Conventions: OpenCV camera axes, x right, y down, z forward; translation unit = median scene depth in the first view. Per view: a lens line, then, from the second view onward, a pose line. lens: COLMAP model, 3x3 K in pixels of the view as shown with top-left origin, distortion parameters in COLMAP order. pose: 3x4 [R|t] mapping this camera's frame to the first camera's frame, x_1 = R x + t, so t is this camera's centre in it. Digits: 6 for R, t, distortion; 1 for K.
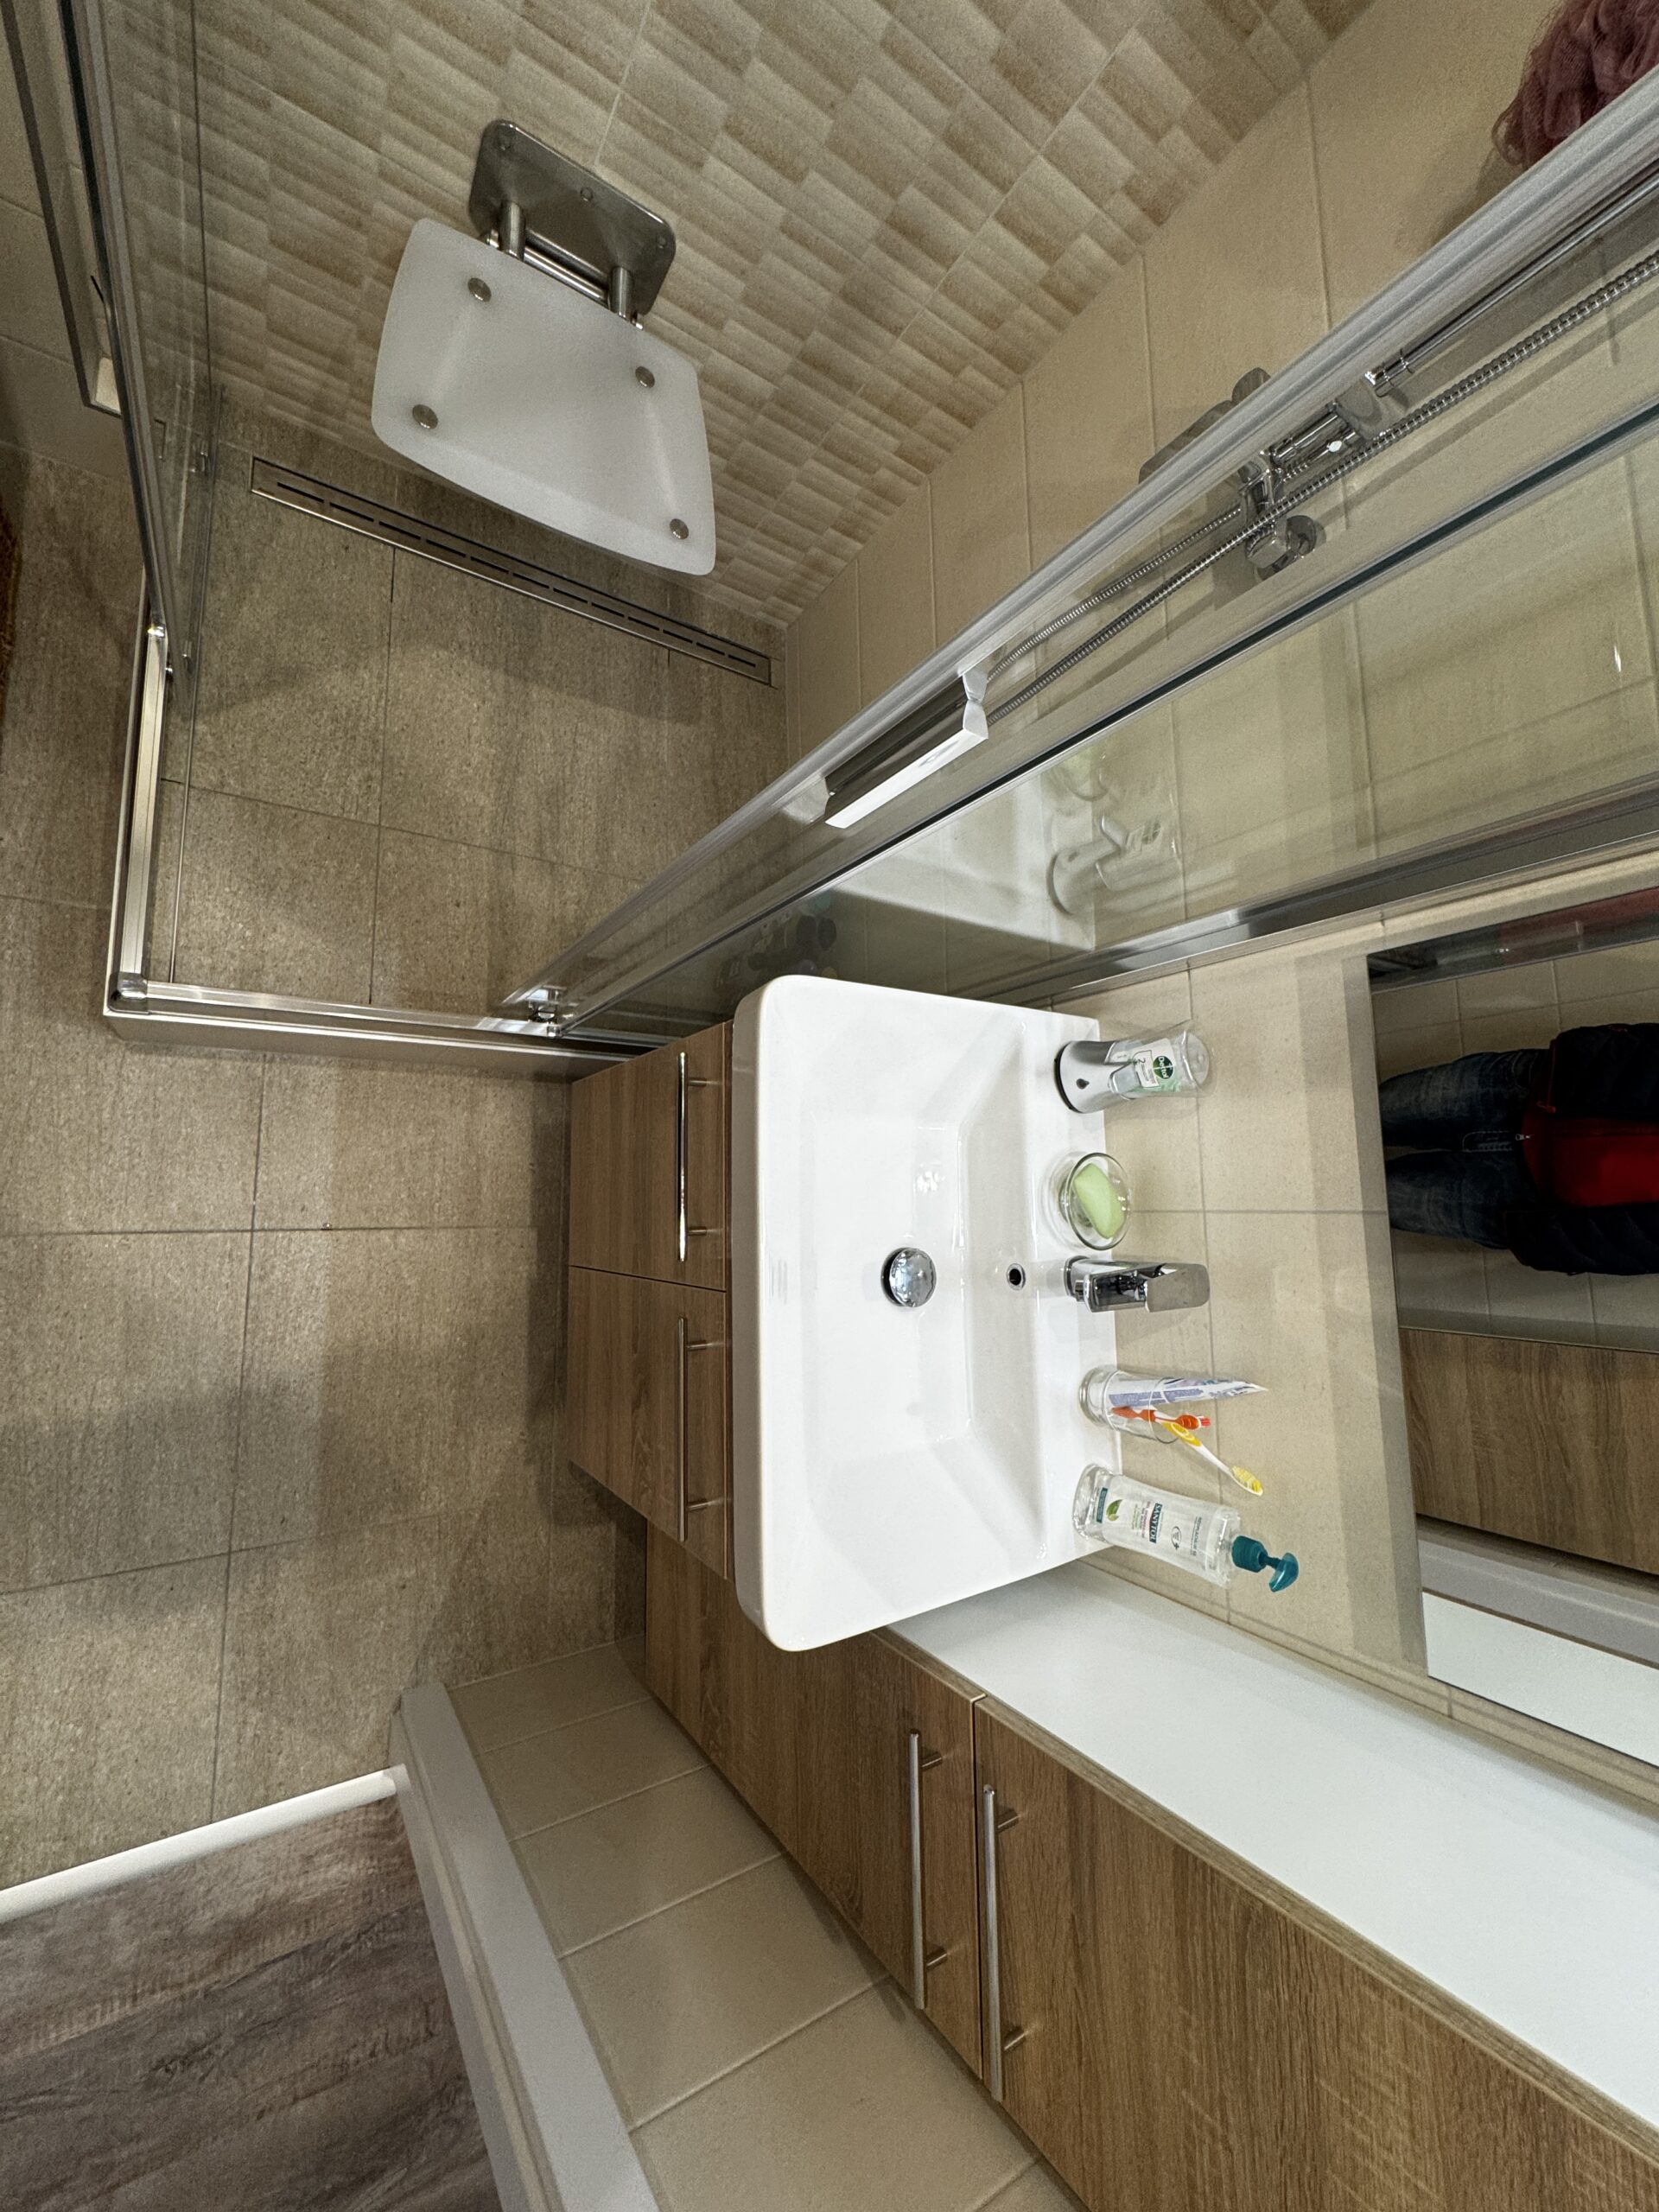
lens RADIAL K [[880.7, 0, 834.8], [0, 880.7, 1106.0], [0, 0, 1]] dist [-0.002228, 0.000202]
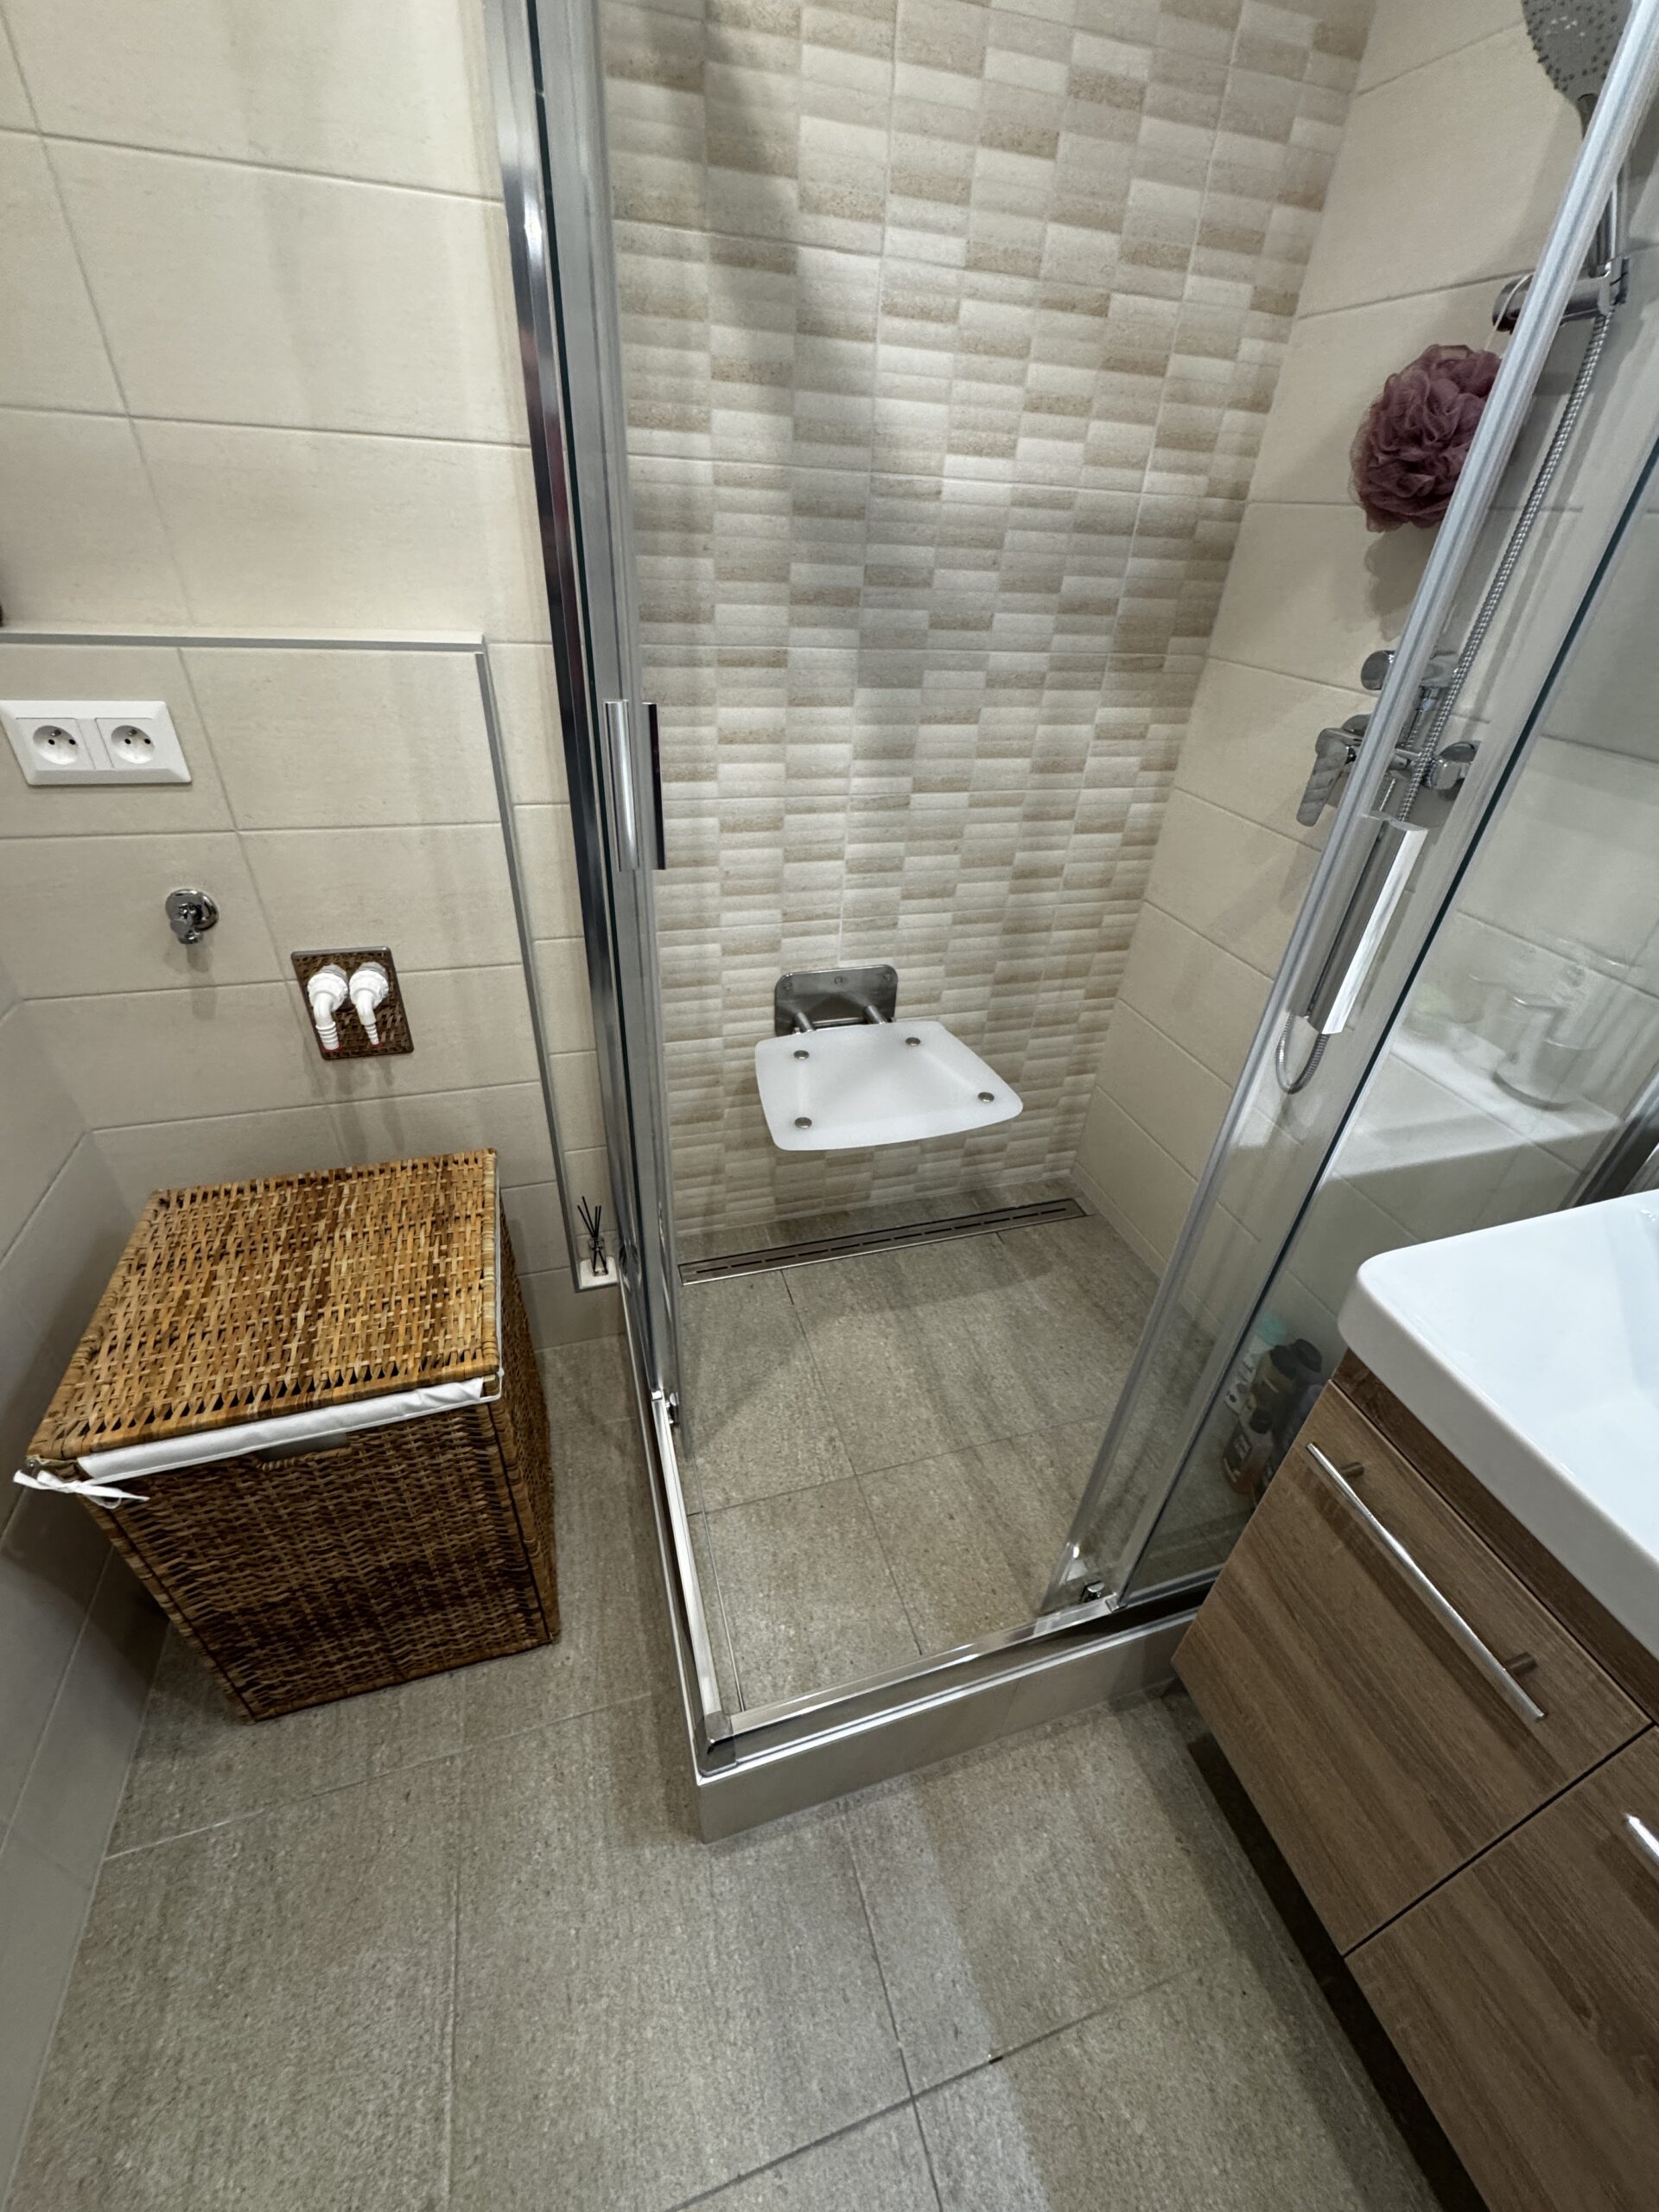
lens RADIAL K [[880.7, 0, 835.2], [0, 880.7, 1105.3], [0, 0, 1]] dist [-0.002228, 0.000202]
pose [[0.826709, -0.556002, -0.086106, -0.252988], [0.343616, 0.620134, -0.705239, 0.147172], [0.445512, 0.553440, 0.703721, 0.047082]]
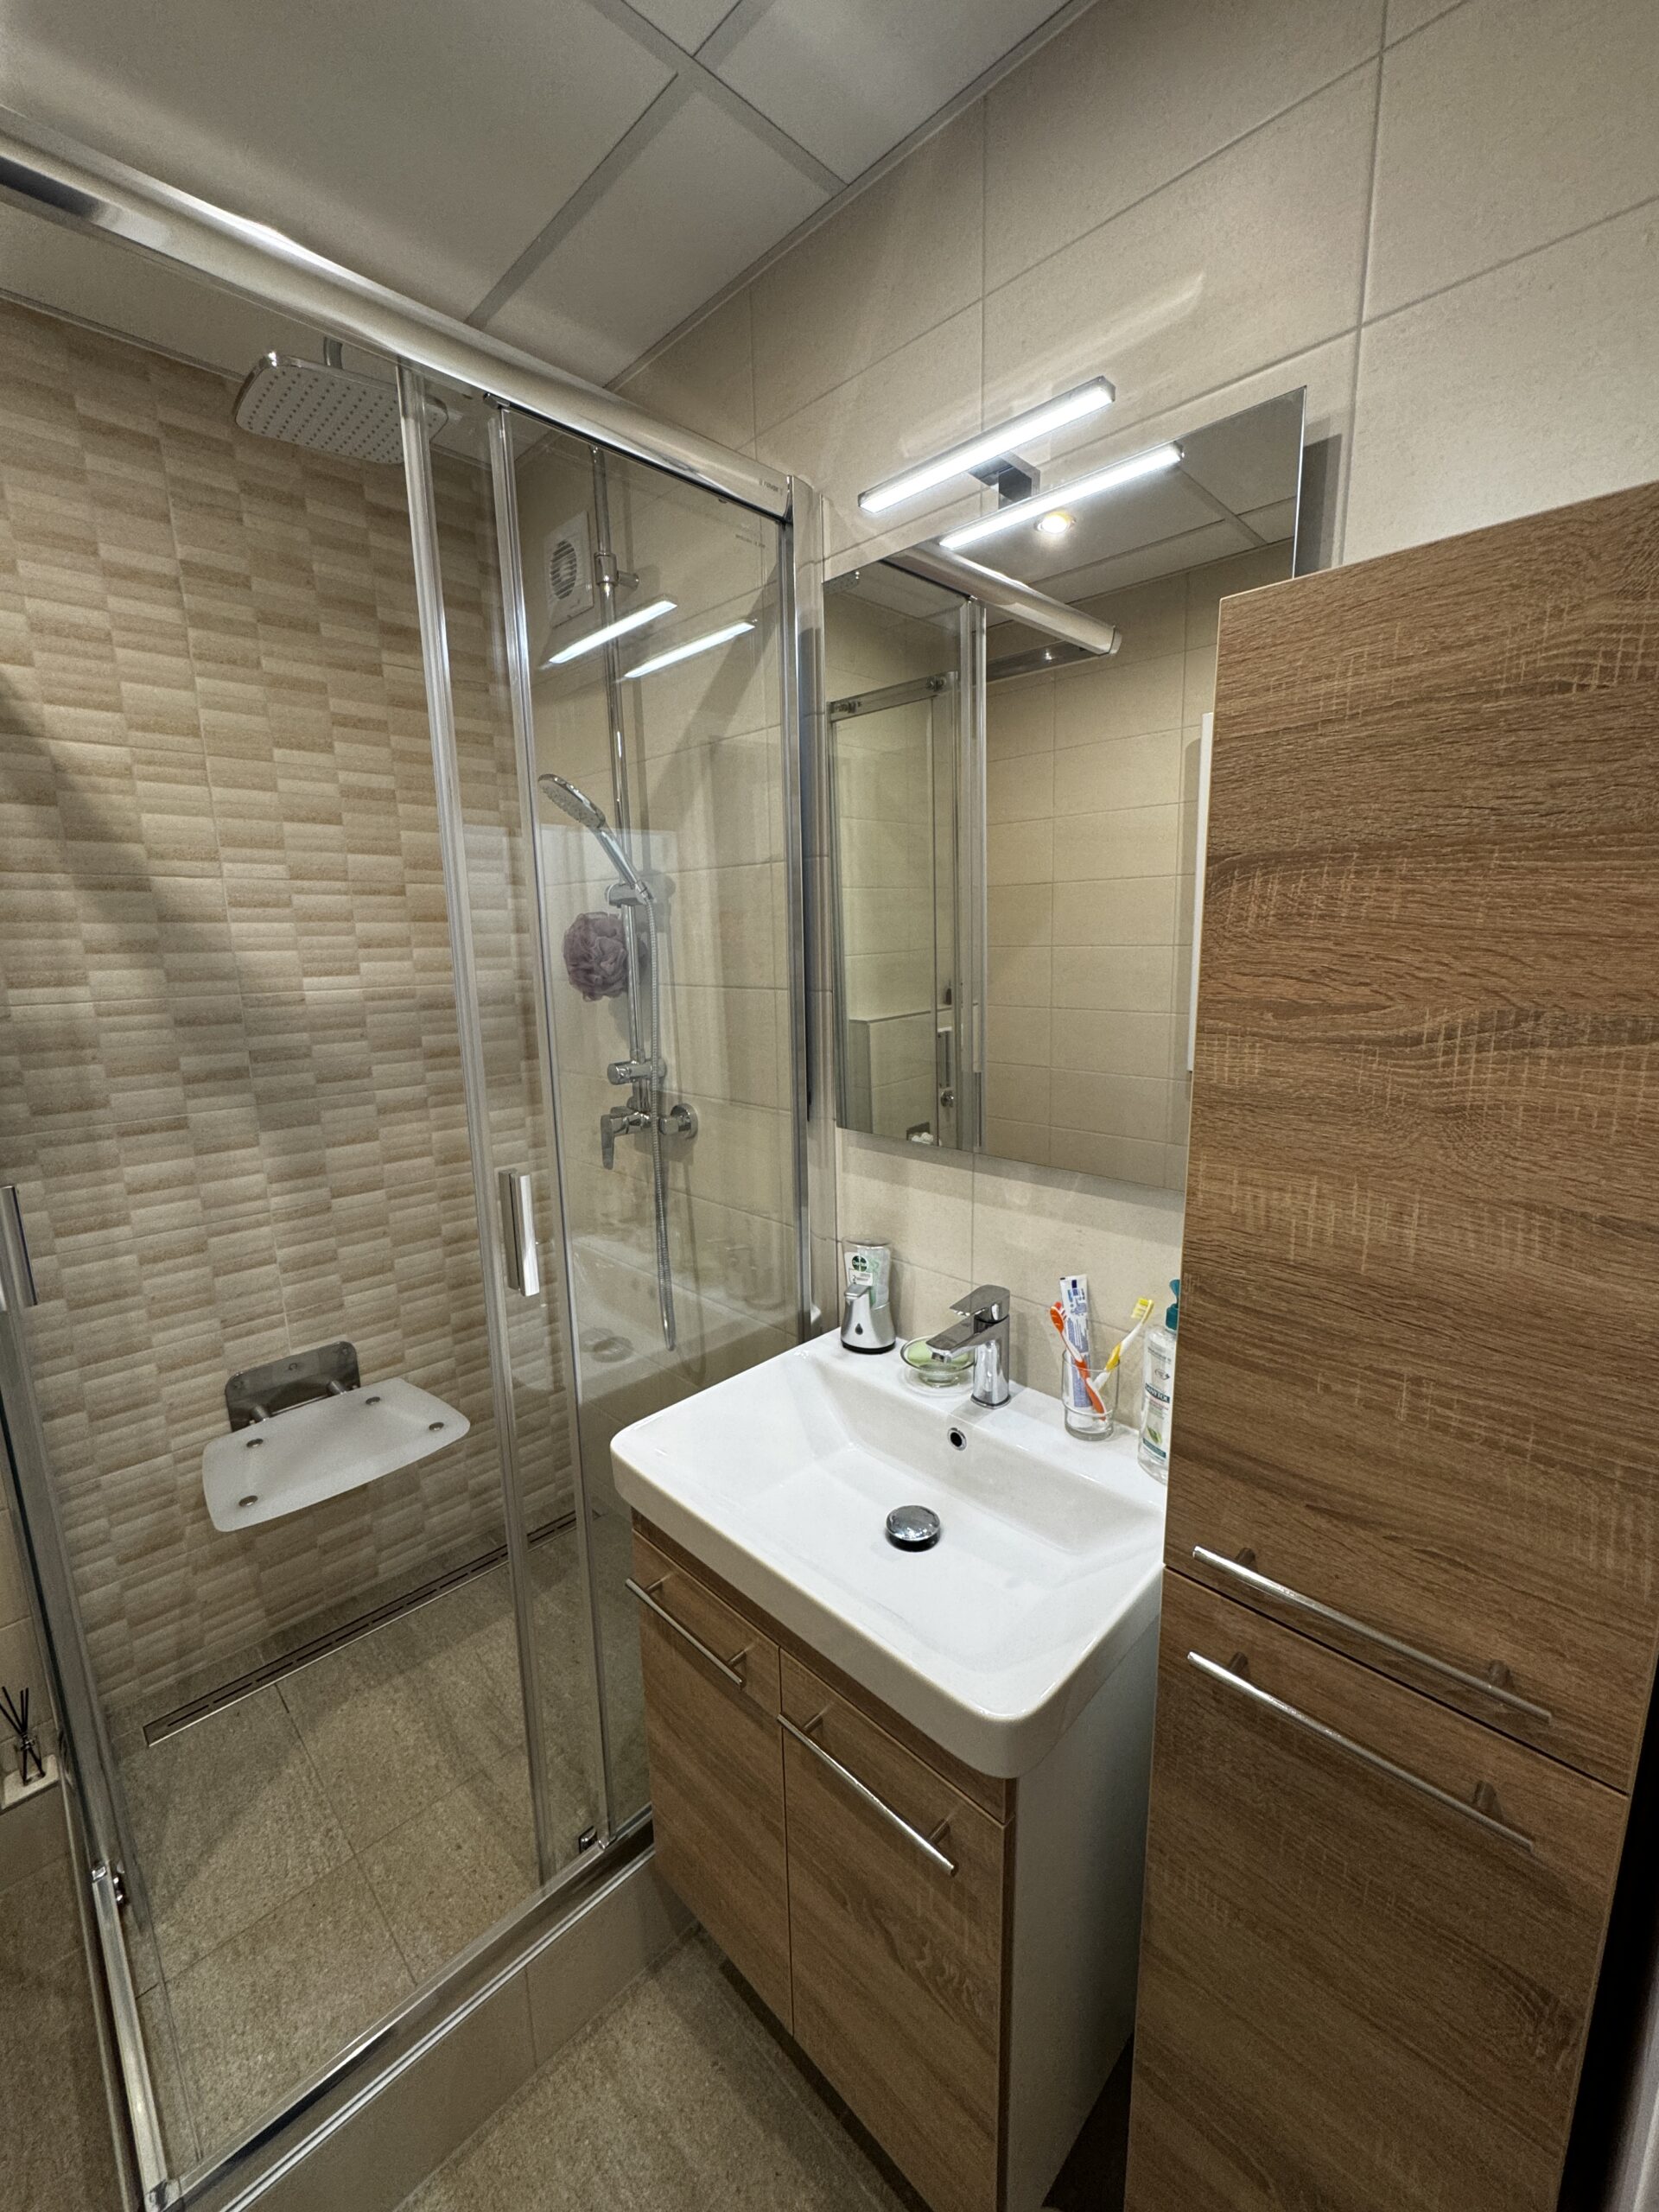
lens RADIAL K [[880.7, 0, 834.8], [0, 880.7, 1104.8], [0, 0, 1]] dist [-0.002228, 0.000202]
pose [[0.583997, -0.662250, 0.469439, -0.123172], [0.745161, 0.207957, -0.633632, 0.644173], [0.322000, 0.719846, 0.614929, -0.060362]]
